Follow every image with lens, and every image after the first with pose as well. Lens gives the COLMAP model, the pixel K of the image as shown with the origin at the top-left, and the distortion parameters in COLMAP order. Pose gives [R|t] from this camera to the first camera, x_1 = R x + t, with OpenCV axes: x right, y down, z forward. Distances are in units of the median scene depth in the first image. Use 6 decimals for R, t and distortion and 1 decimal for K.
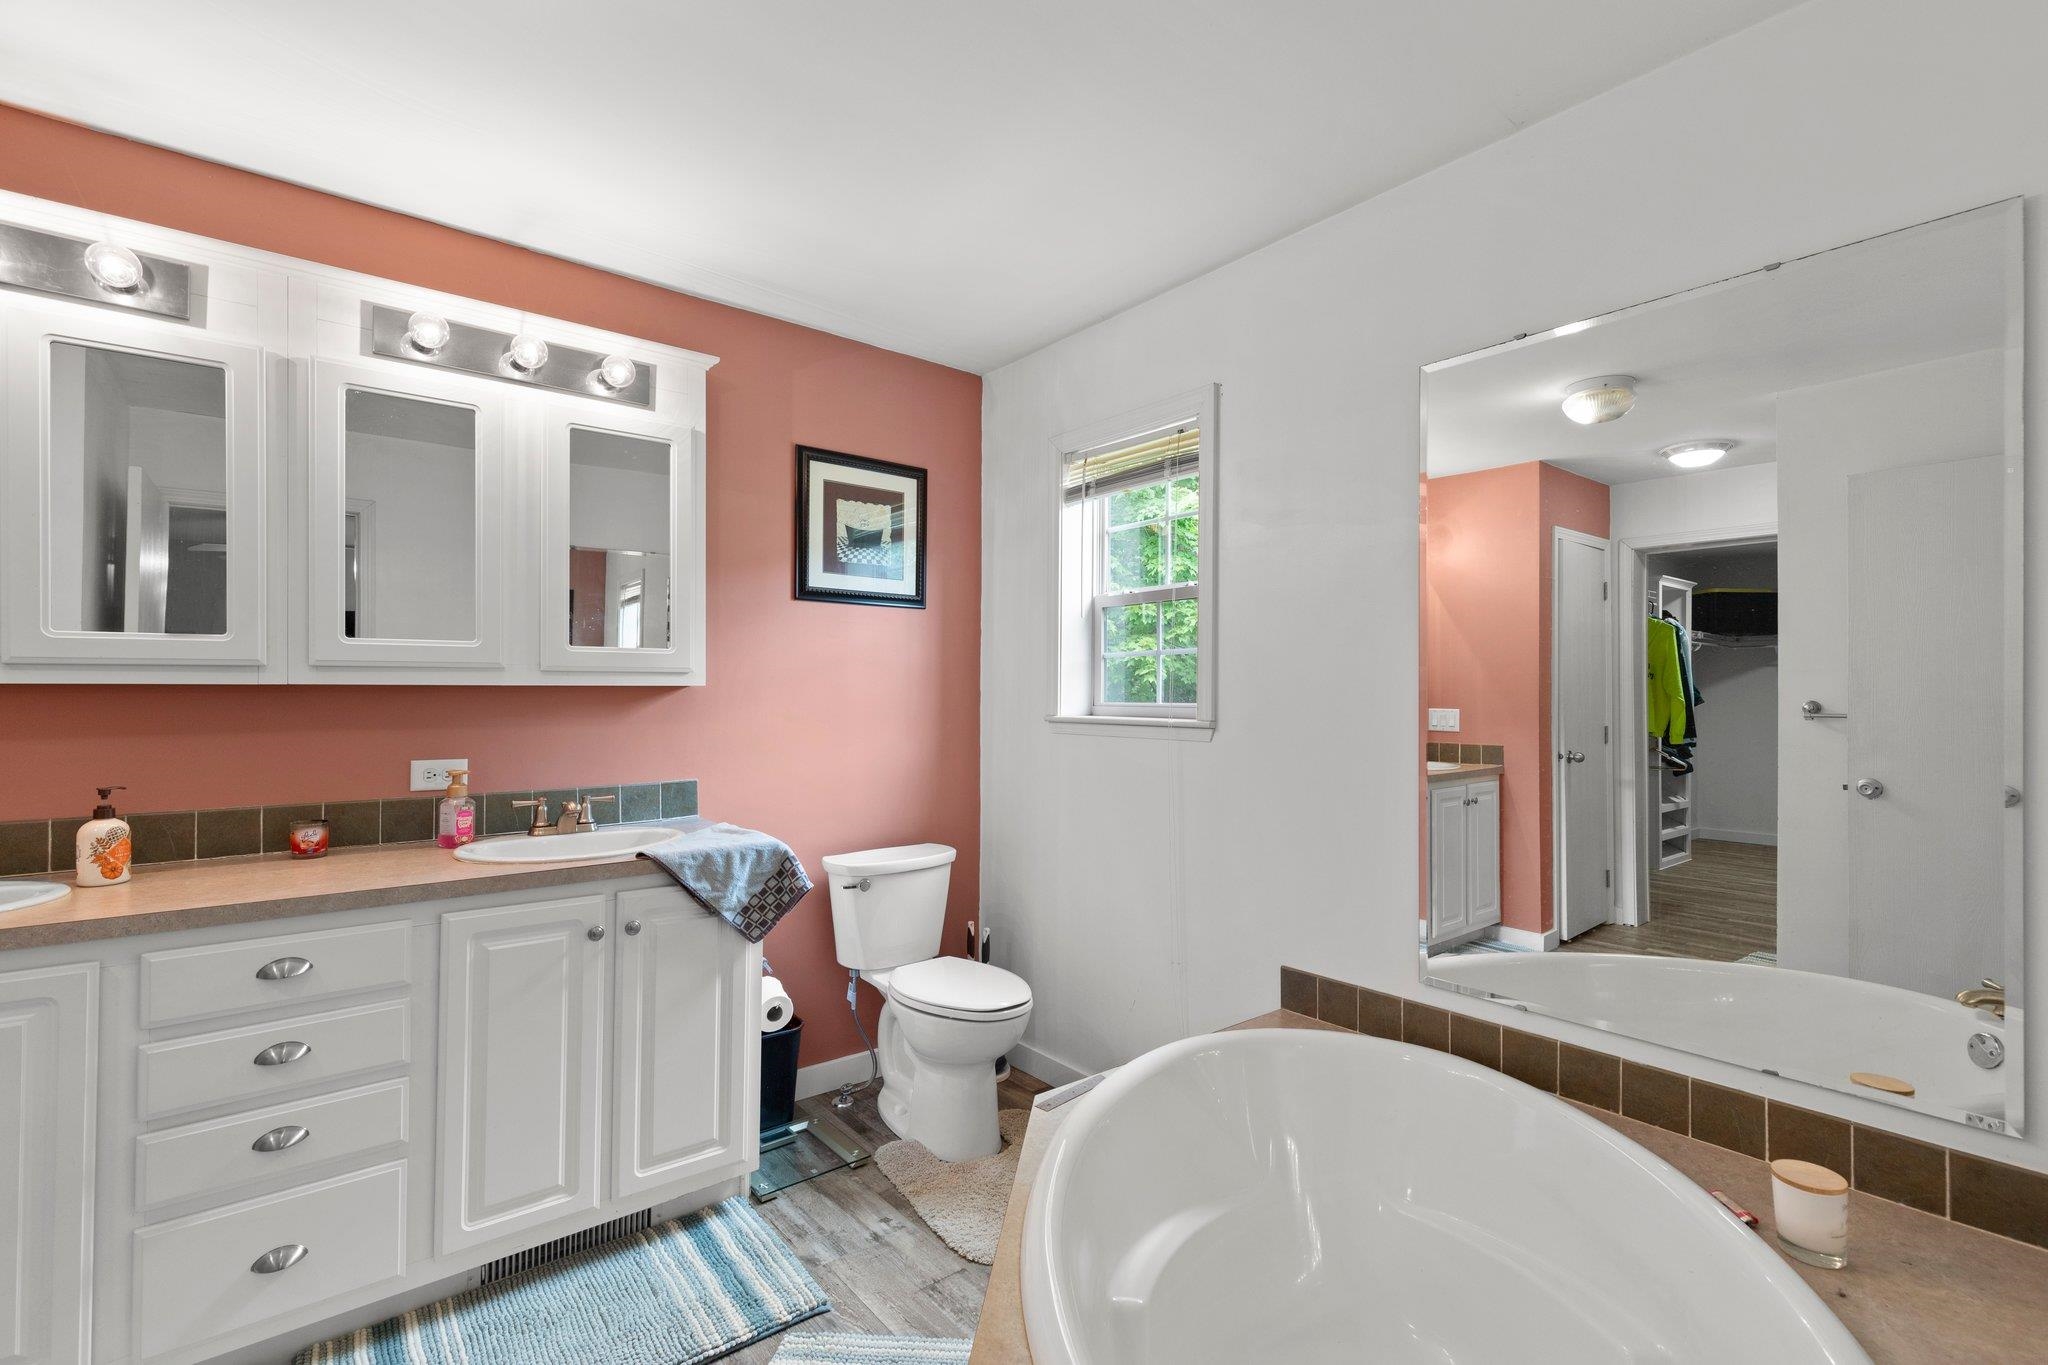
lens RADIAL K [[932.1, 0, 1027.4], [0, 932.1, 680.7], [0, 0, 1]] dist [0.010845, -0.000352]
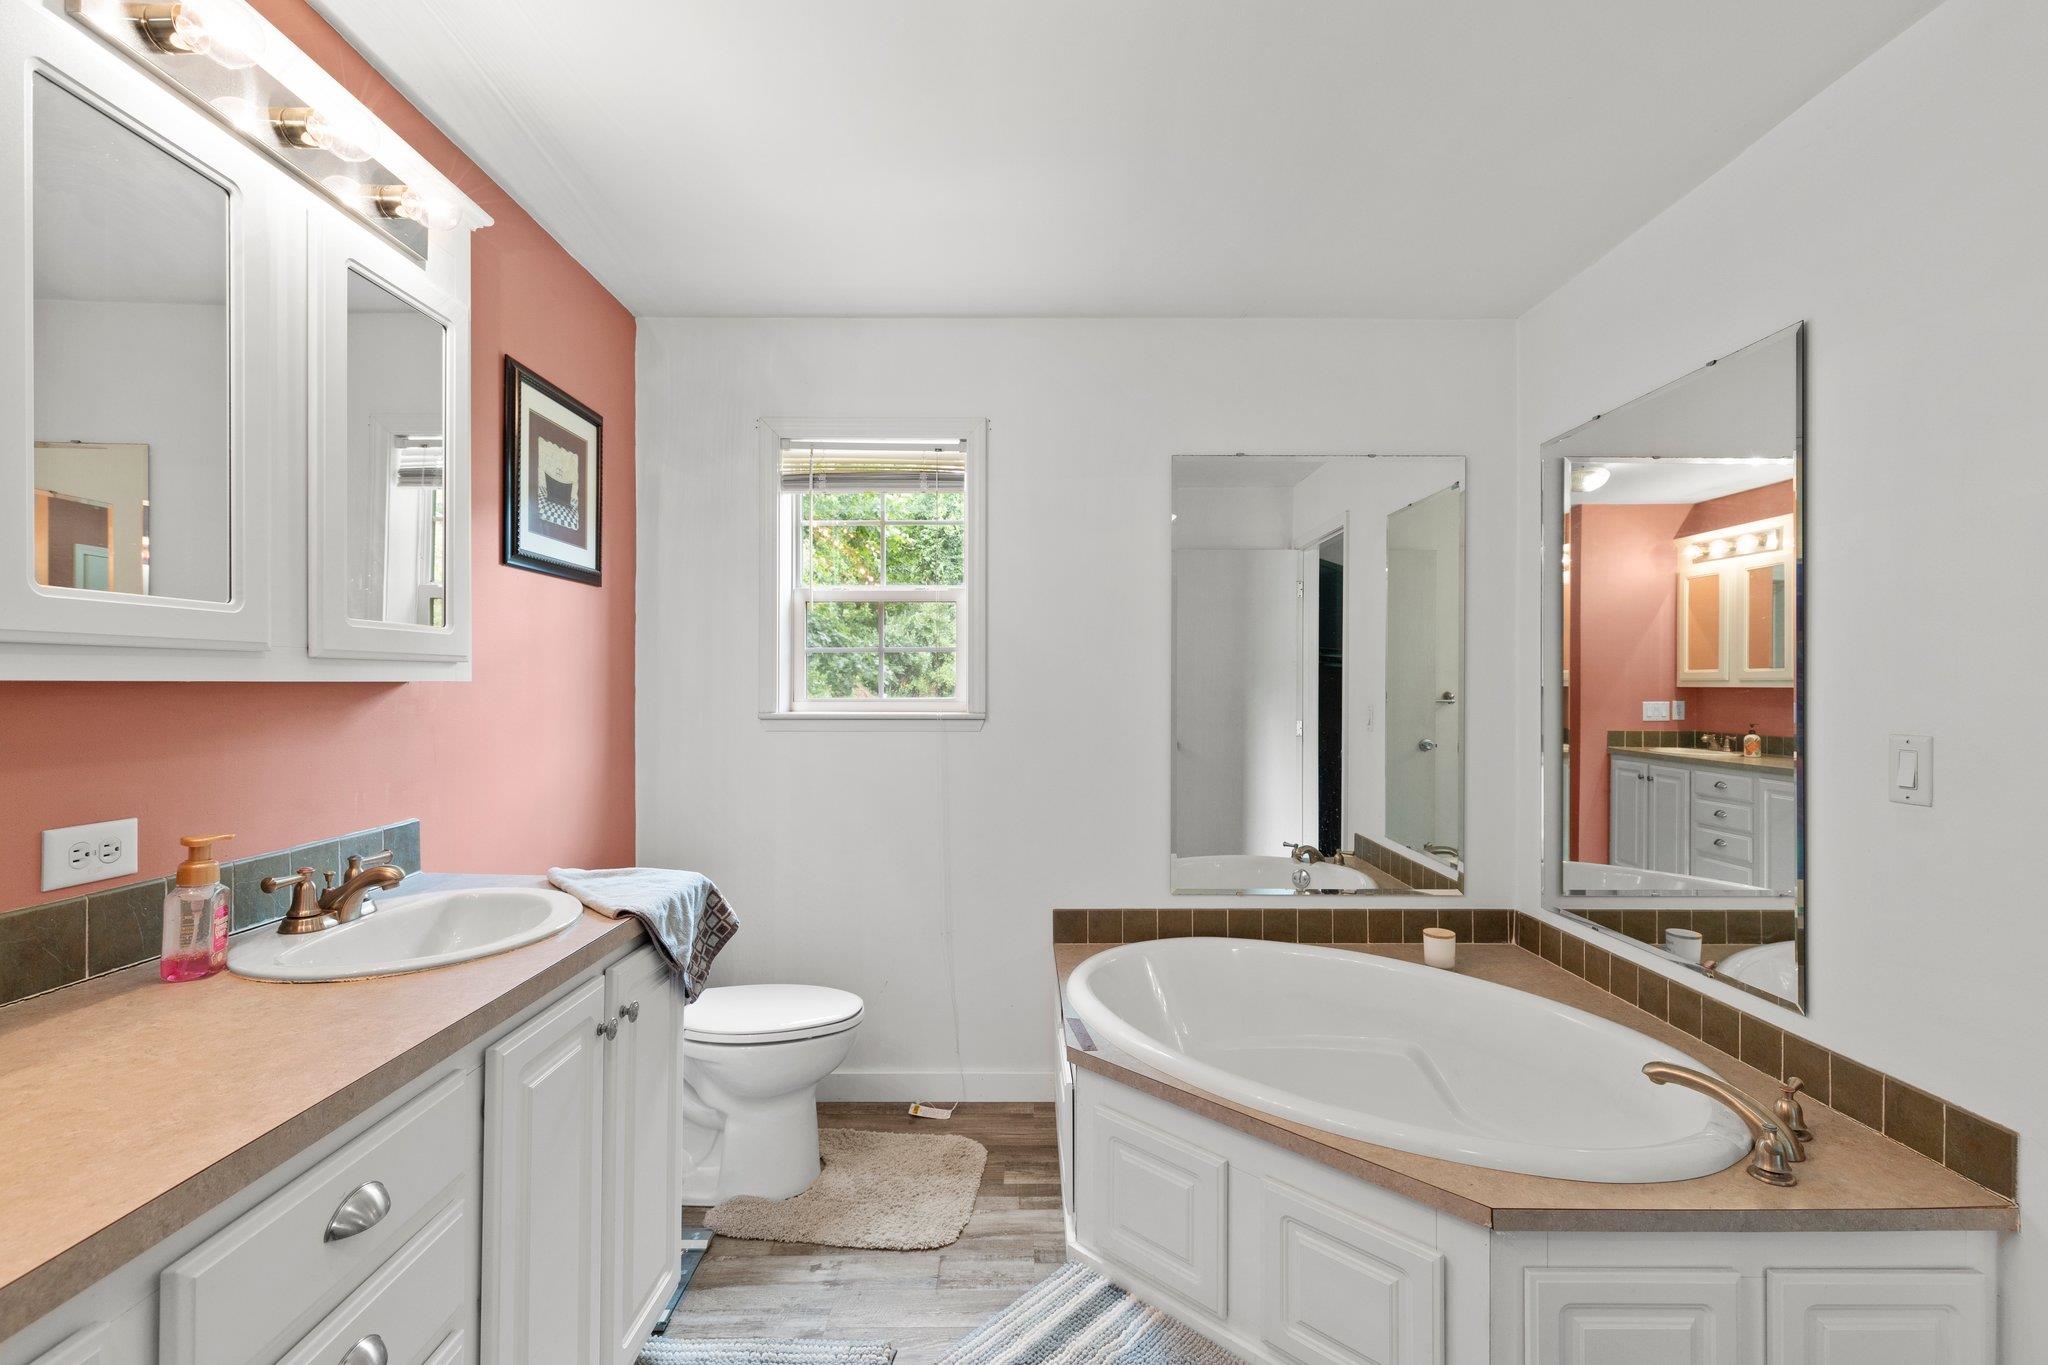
lens RADIAL K [[932.1, 0, 1022.0], [0, 932.1, 682.7], [0, 0, 1]] dist [0.010845, -0.000352]
pose [[0.622426, -0.000184, 0.782679, -0.651212], [-0.008090, 0.999945, 0.006669, -0.001697], [-0.782637, -0.010483, 0.622390, 0.245367]]
